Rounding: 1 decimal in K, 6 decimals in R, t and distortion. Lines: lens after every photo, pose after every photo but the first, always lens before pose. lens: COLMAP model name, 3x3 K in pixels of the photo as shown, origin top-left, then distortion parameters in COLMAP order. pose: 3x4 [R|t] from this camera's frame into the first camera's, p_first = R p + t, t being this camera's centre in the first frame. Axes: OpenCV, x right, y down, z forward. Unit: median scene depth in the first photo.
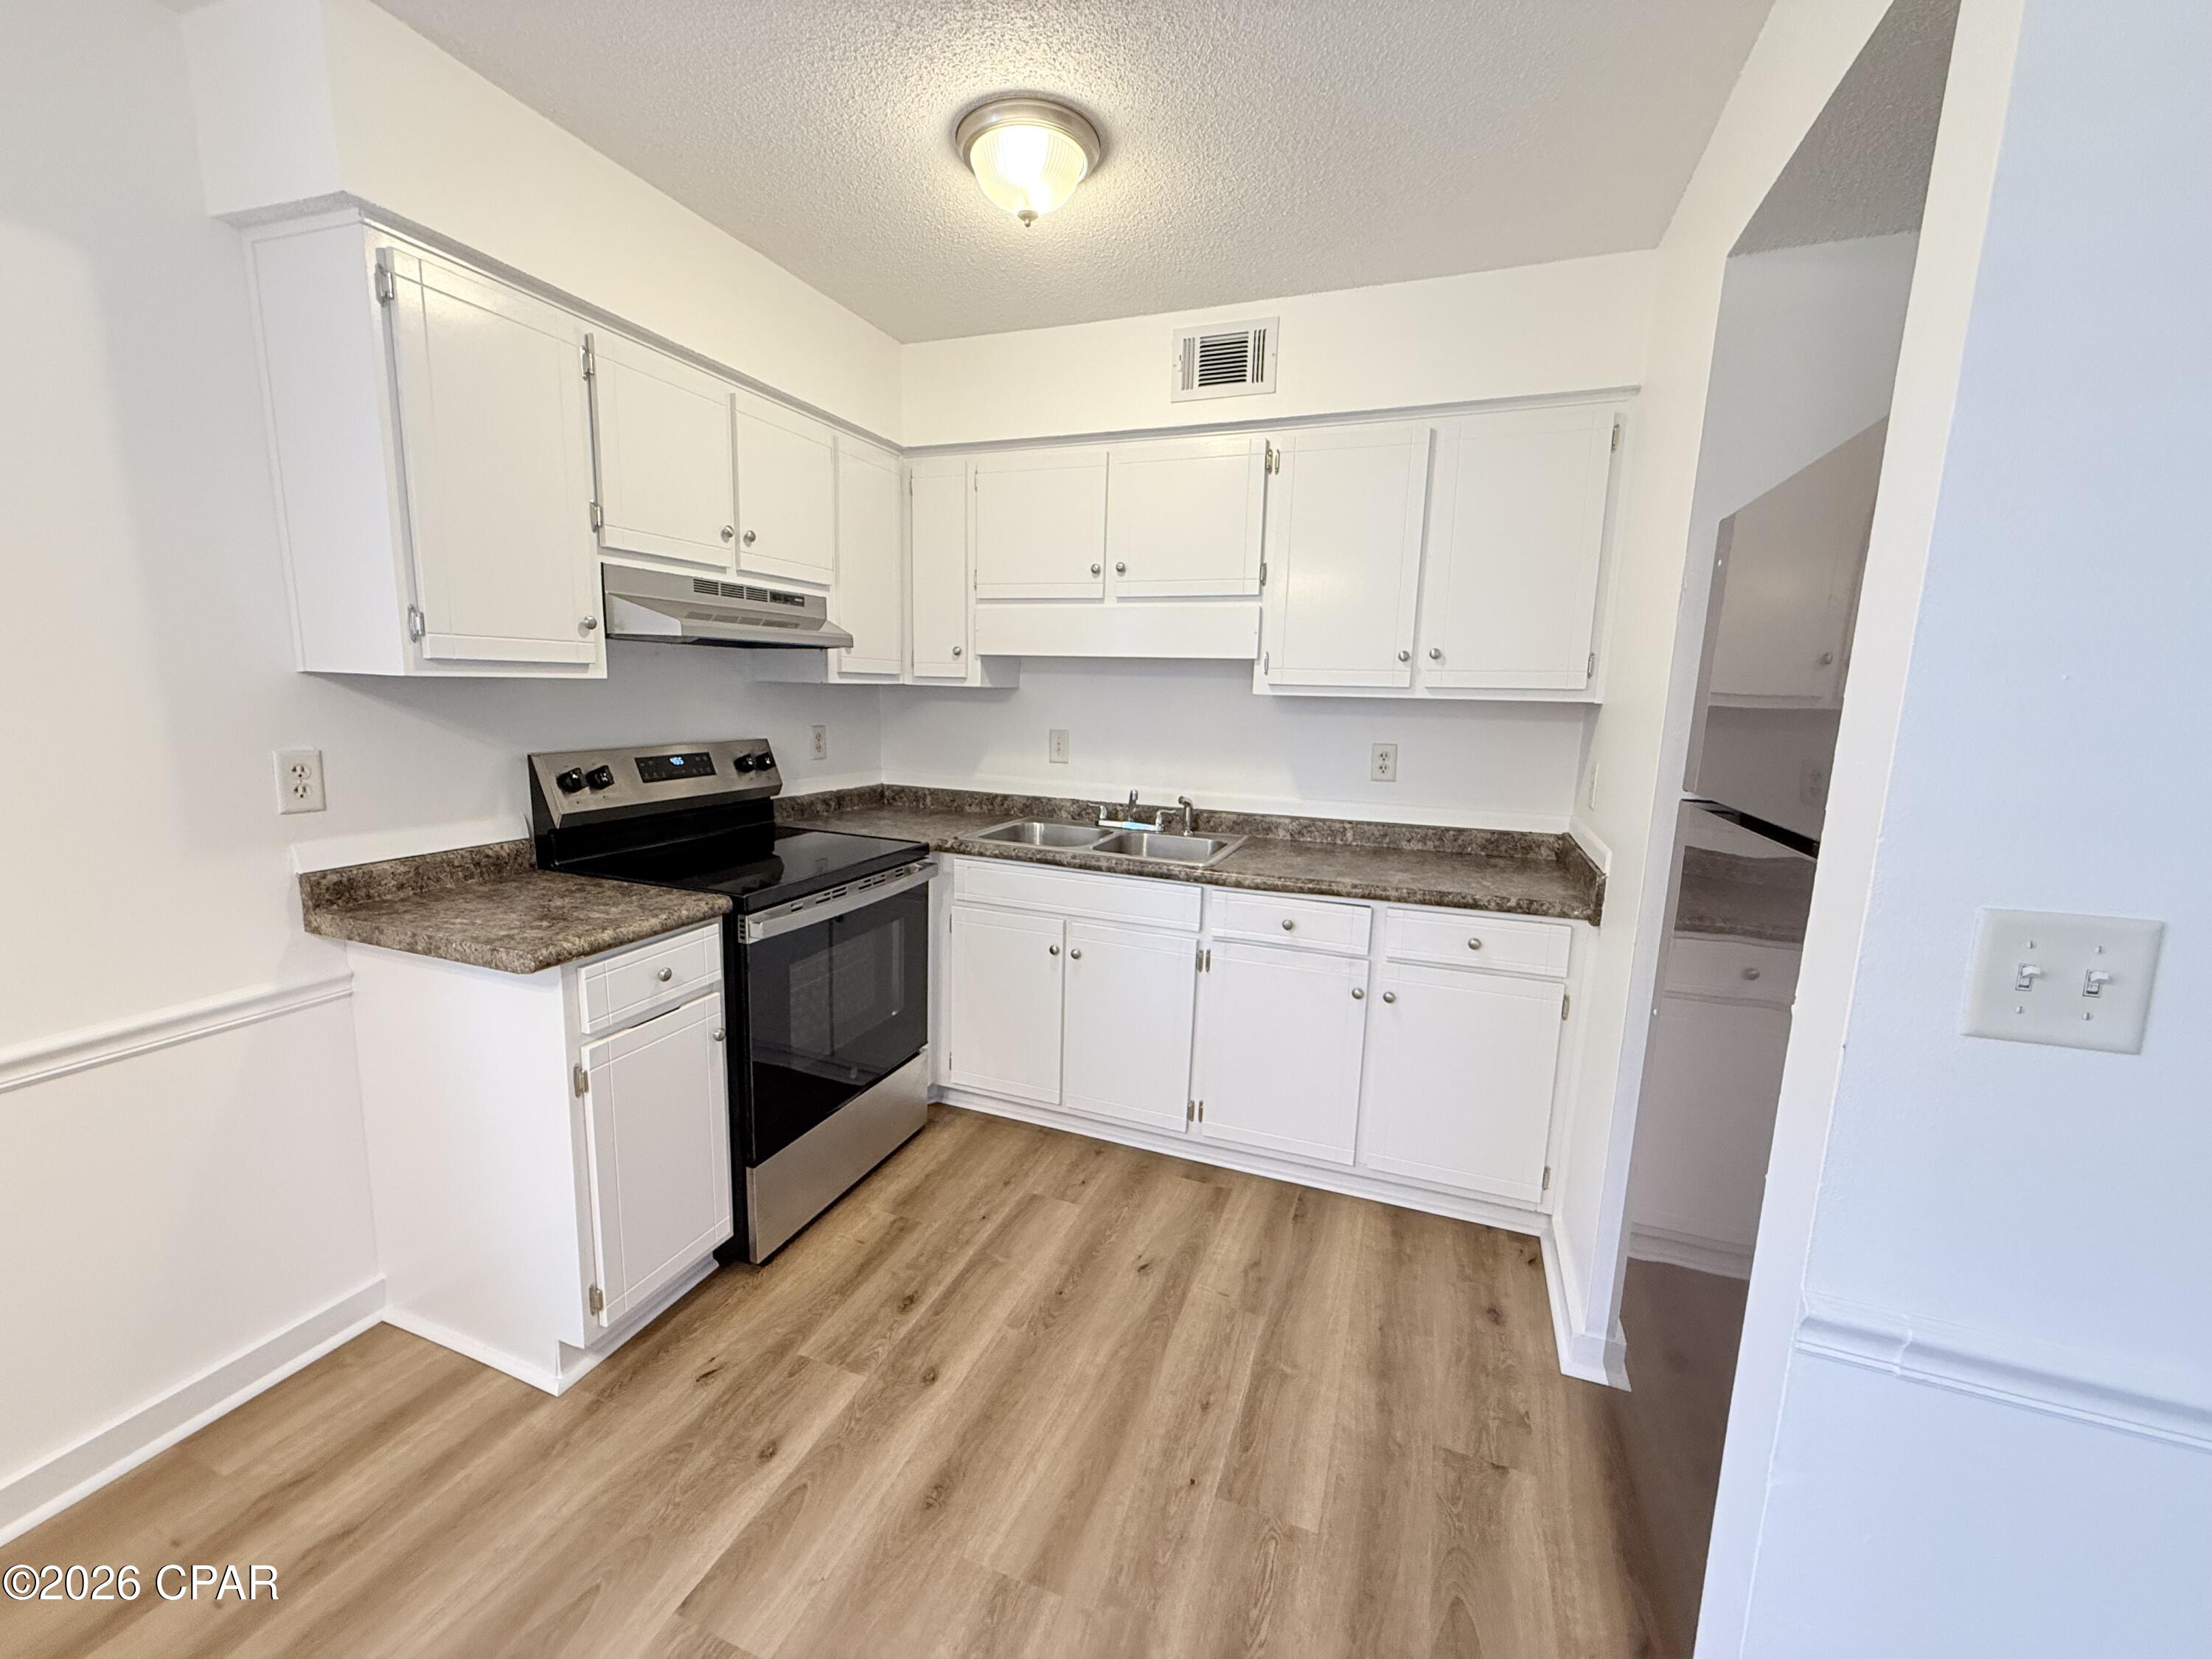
lens RADIAL K [[877.2, 0, 1101.6], [0, 877.2, 832.4], [0, 0, 1]] dist [-0.000935, 0.000032]
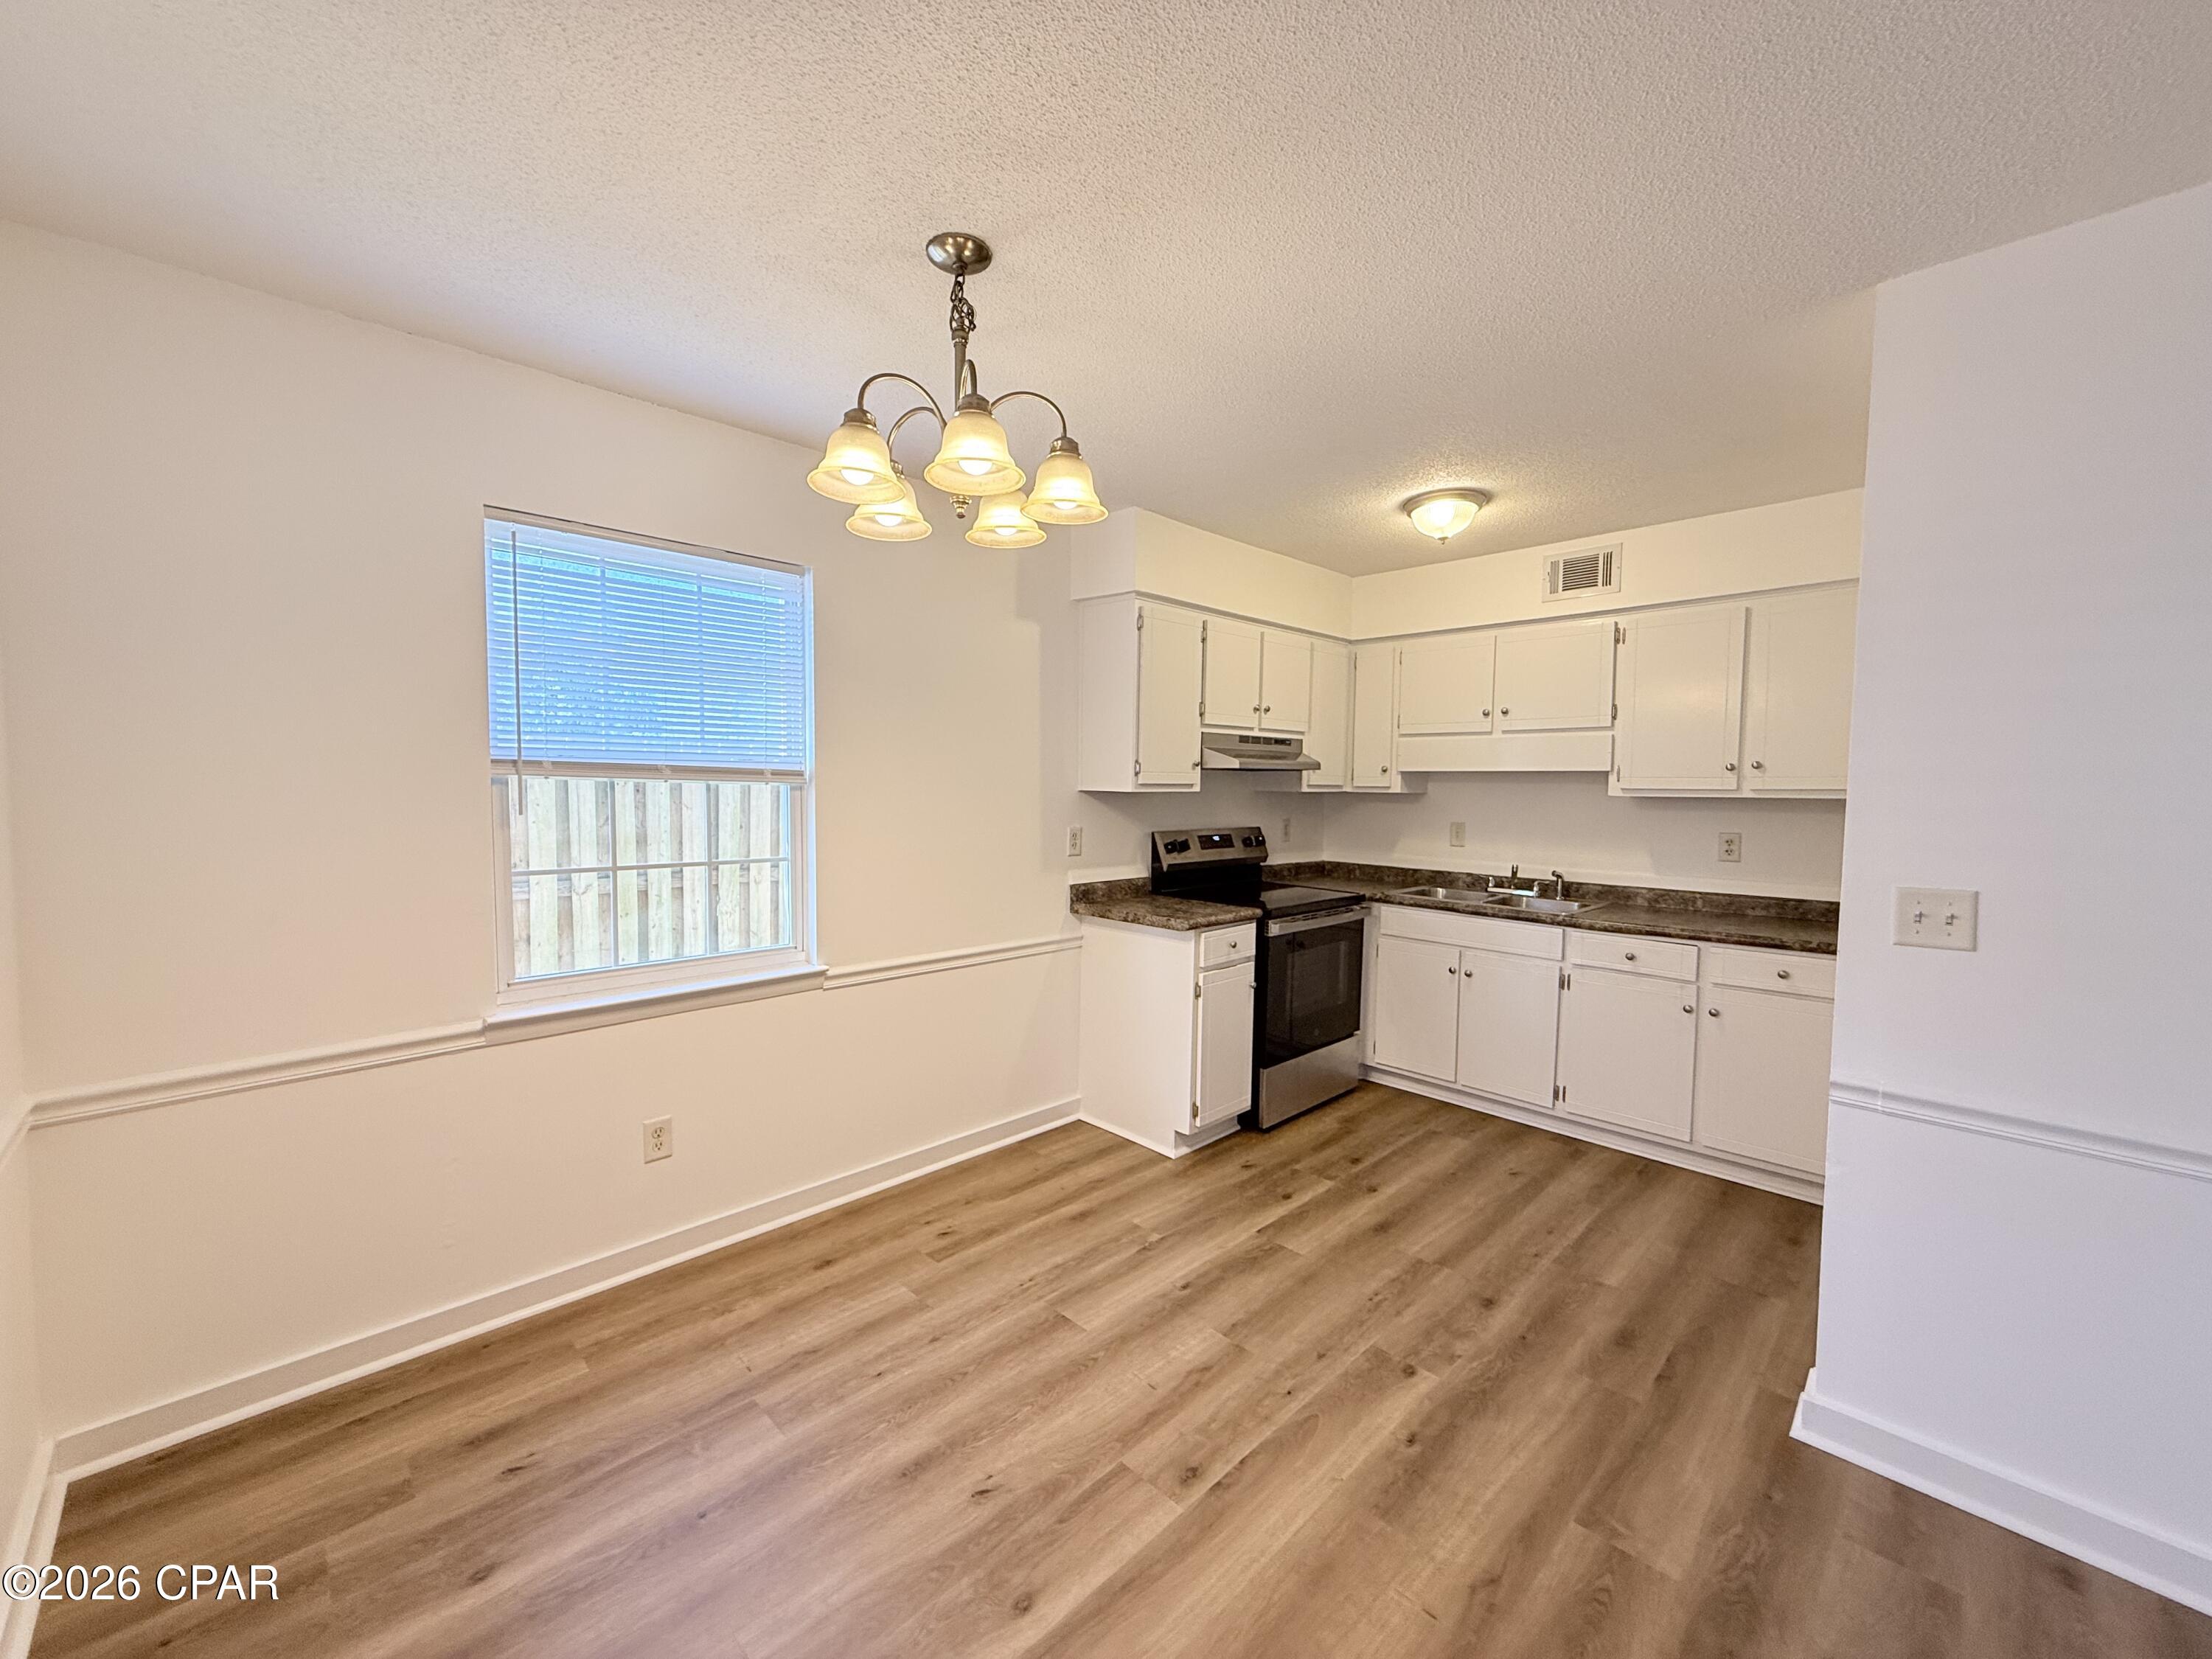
lens RADIAL K [[877.2, 0, 1101.6], [0, 877.2, 832.4], [0, 0, 1]] dist [-0.000935, 0.000032]
pose [[0.907636, 0.006678, -0.419706, 0.030411], [-0.055870, 0.992899, -0.105024, 0.101906], [0.416024, 0.118773, 0.901564, -0.651046]]
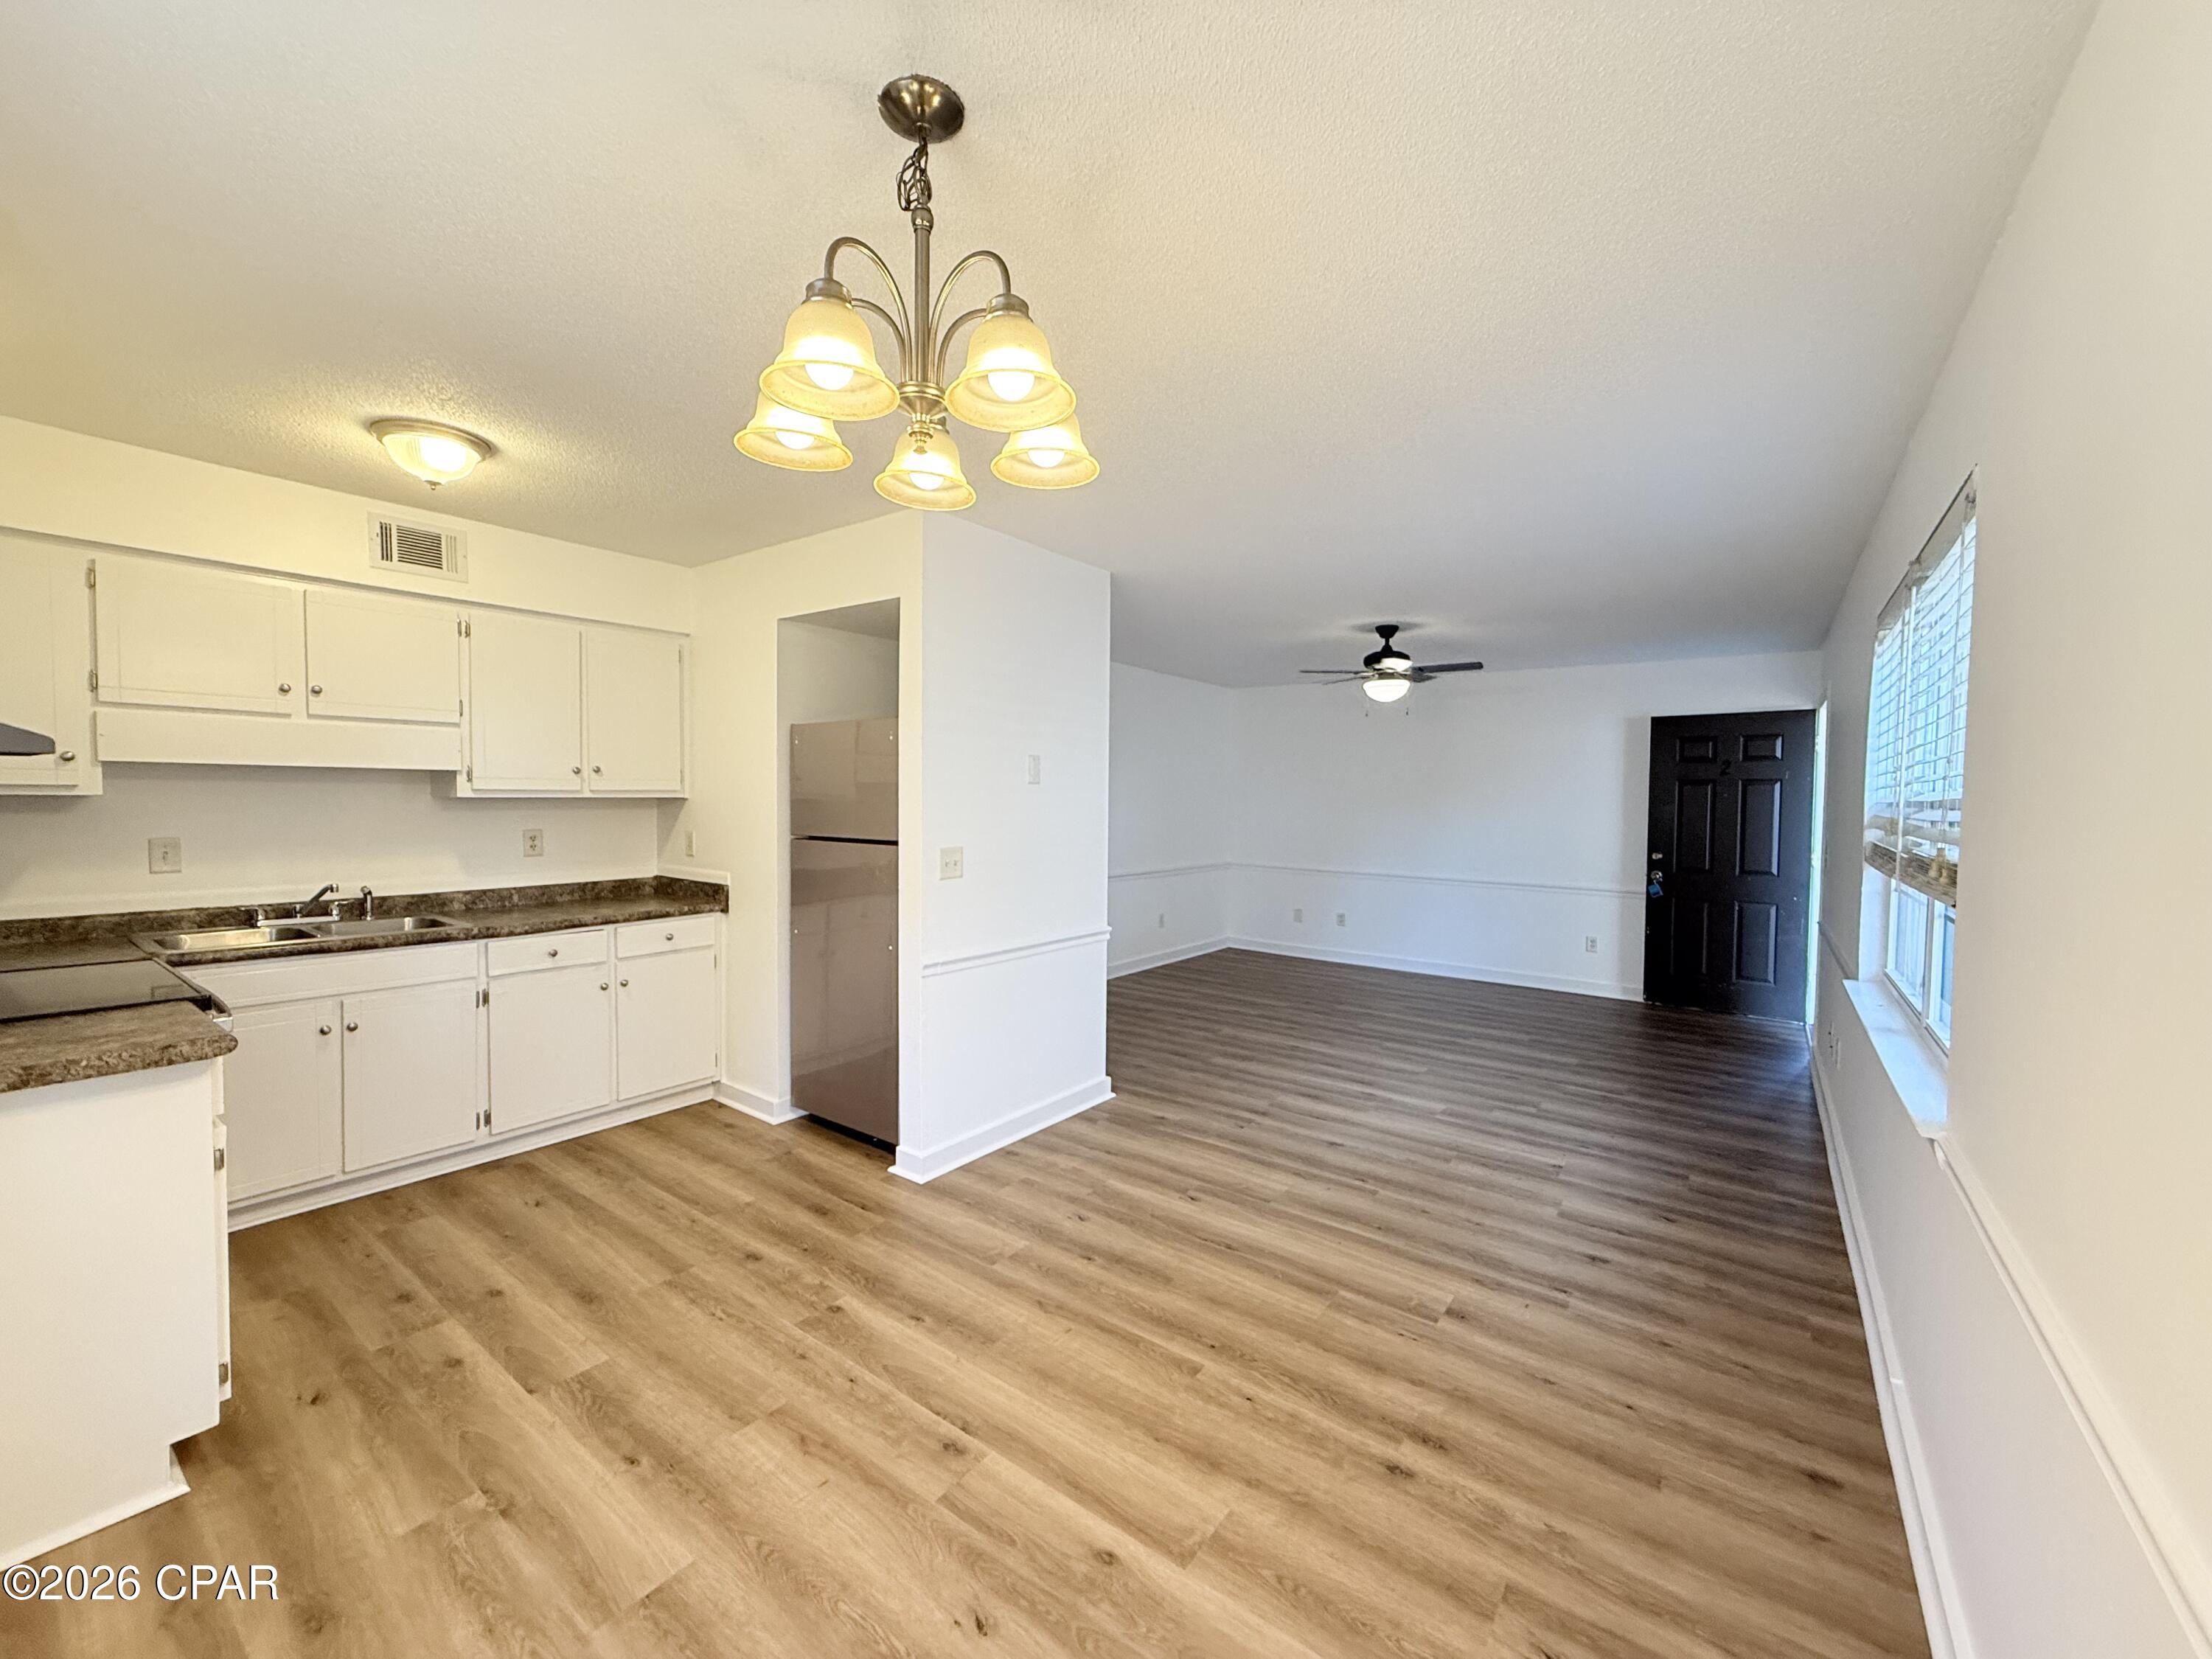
lens RADIAL K [[877.2, 0, 1101.6], [0, 877.2, 832.4], [0, 0, 1]] dist [-0.000935, 0.000032]
pose [[0.271658, -0.062342, 0.960373, -0.921994], [0.152428, 0.988091, 0.021024, 0.014935], [-0.950246, 0.140676, 0.277925, -0.299315]]
